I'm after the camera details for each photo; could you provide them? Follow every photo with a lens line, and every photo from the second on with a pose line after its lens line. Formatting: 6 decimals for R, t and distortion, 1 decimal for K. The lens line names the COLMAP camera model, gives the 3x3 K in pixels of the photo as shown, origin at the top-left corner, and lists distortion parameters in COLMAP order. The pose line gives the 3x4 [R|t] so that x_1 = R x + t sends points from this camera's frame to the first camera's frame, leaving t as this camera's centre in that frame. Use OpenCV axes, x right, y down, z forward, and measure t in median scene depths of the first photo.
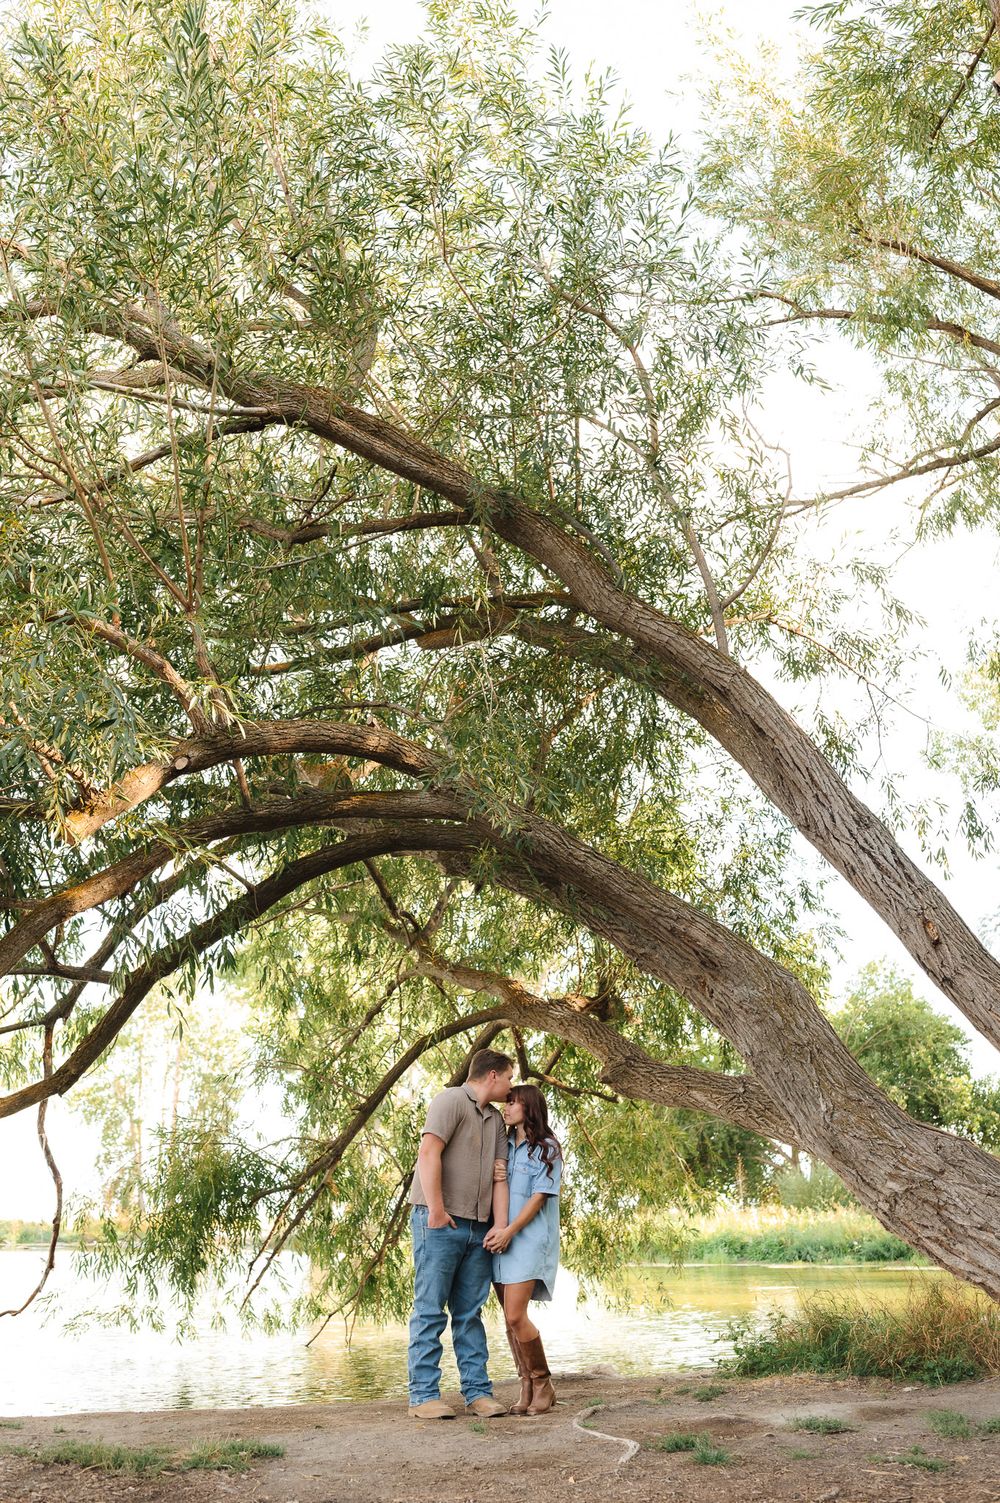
lens RADIAL K [[1558.0, 0, 494.4], [0, 1558.0, 762.6], [0, 0, 1]] dist [-0.019328, 0.000000]
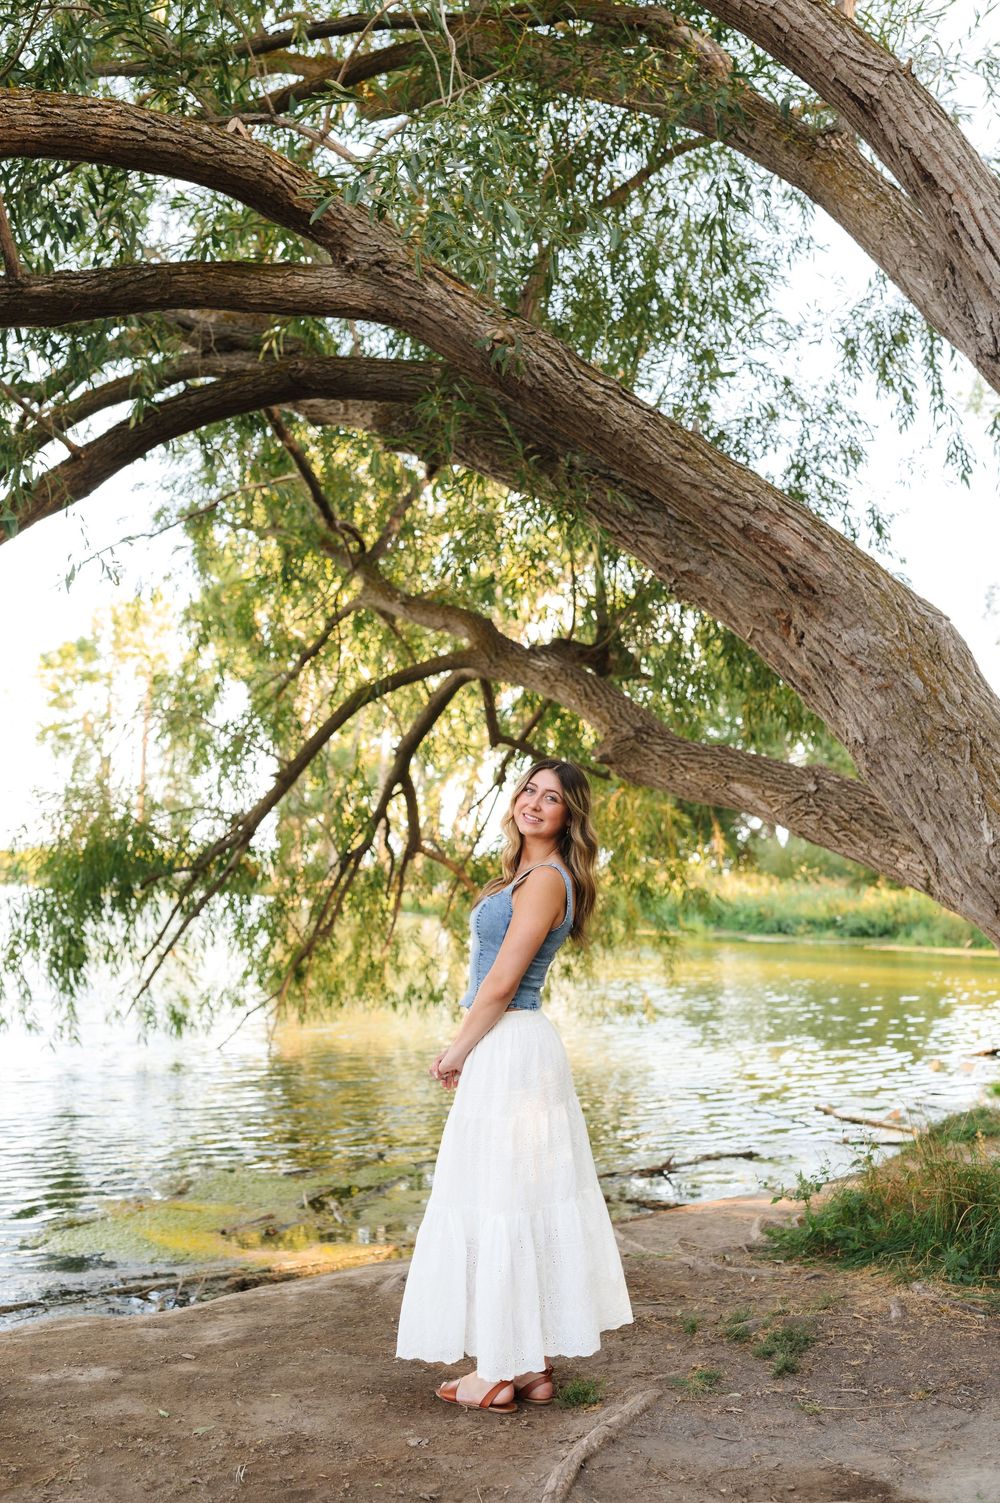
lens RADIAL K [[1558.0, 0, 500.0], [0, 1558.0, 750.1], [0, 0, 1]] dist [-0.019328, 0.000000]
pose [[0.998999, 0.040859, 0.018226, 0.012737], [-0.043799, 0.976267, 0.212095, 0.060622], [-0.009128, -0.212681, 0.977079, 0.361412]]
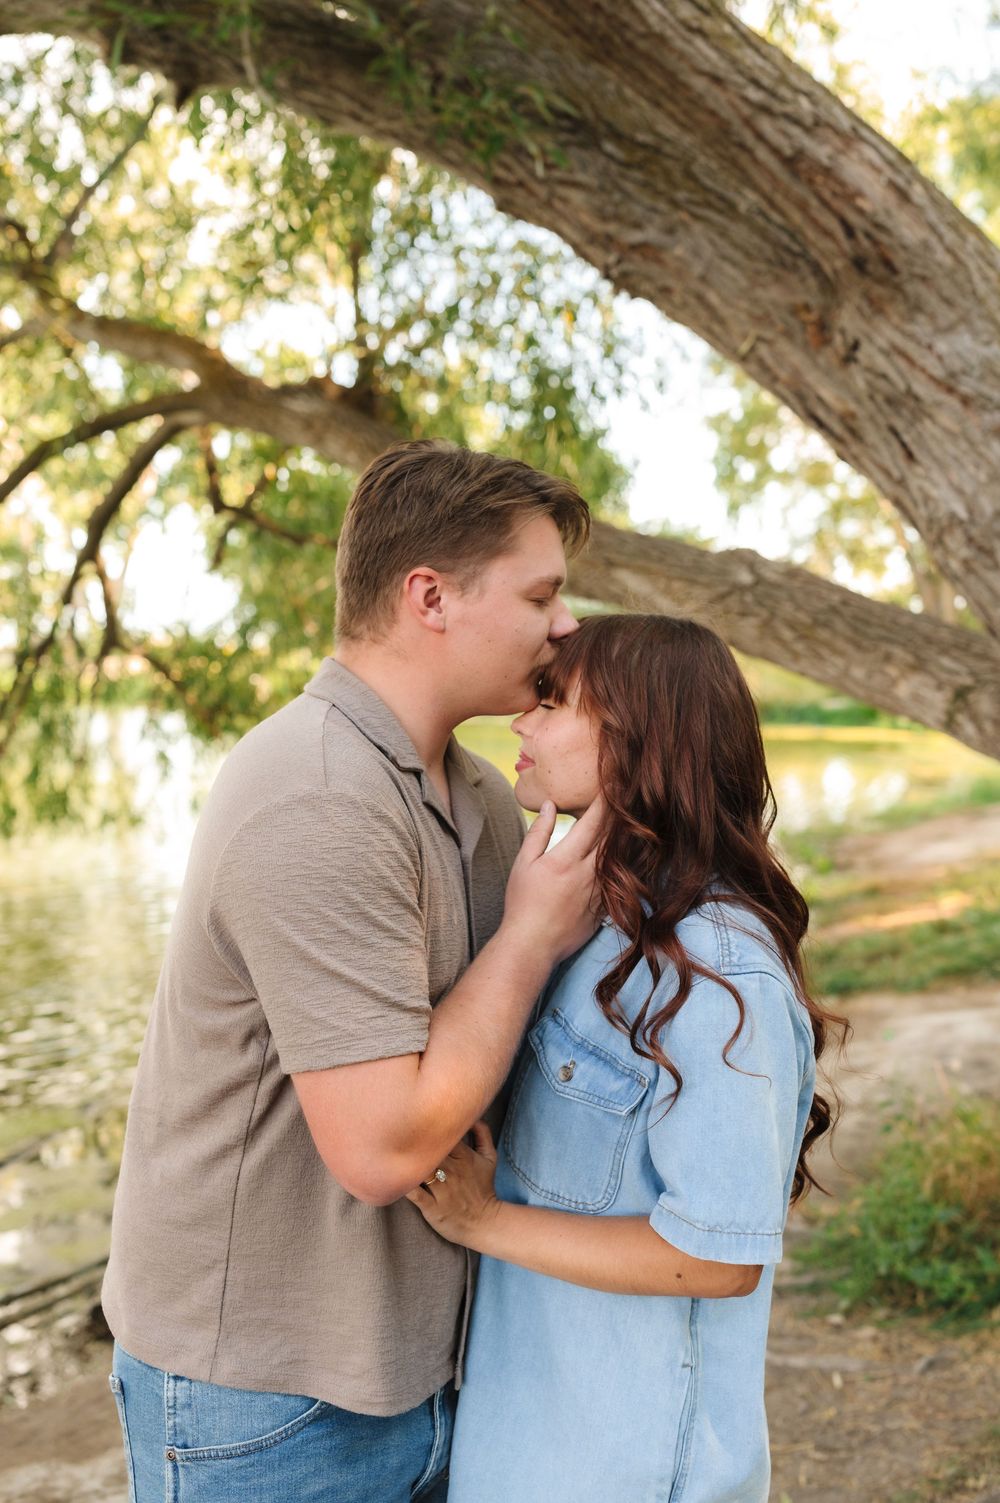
lens RADIAL K [[1558.0, 0, 501.6], [0, 1558.0, 747.1], [0, 0, 1]] dist [-0.019328, 0.000000]
pose [[0.969834, 0.005589, 0.243703, -0.031169], [-0.090484, 0.936566, 0.338610, 0.105663], [-0.226351, -0.350446, 0.908819, 0.573795]]
